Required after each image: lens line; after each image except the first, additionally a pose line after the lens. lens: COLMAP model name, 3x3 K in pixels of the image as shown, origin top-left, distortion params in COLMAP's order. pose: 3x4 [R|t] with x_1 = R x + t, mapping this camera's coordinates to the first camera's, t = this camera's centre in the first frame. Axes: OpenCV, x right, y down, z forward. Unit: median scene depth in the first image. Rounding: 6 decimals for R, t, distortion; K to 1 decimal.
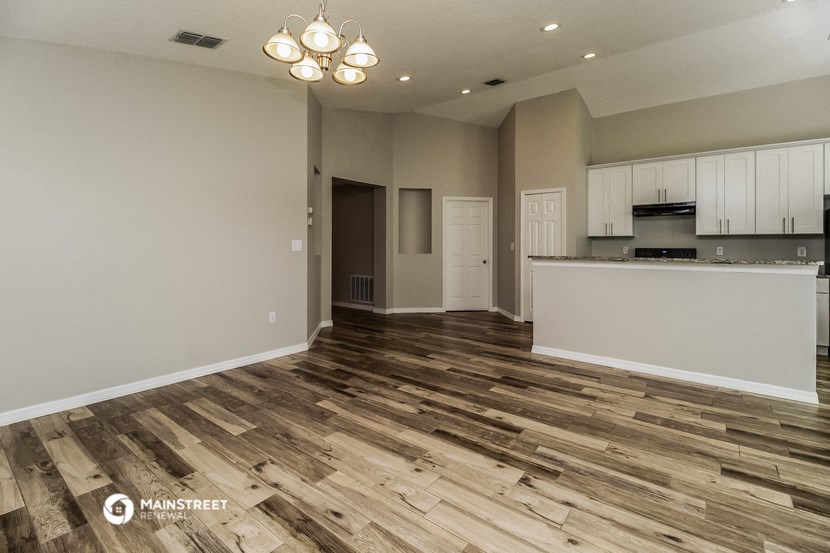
lens RADIAL K [[384.2, 0, 408.2], [0, 384.2, 245.7], [0, 0, 1]] dist [0.005666, -0.000831]
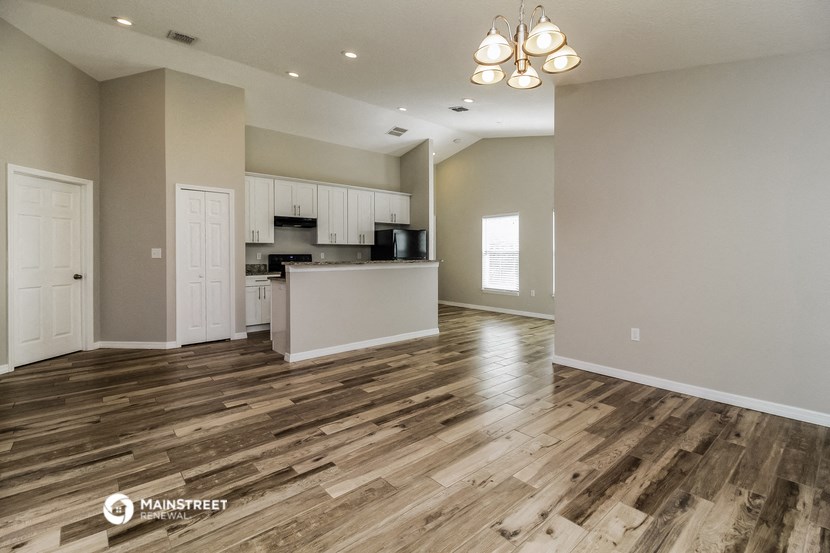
lens RADIAL K [[384.2, 0, 425.9], [0, 384.2, 252.9], [0, 0, 1]] dist [0.005666, -0.000831]
pose [[0.166721, -0.002662, 0.986001, -0.923599], [0.001321, 0.999996, 0.002477, 0.000684], [-0.986003, 0.000889, 0.166724, 0.806951]]
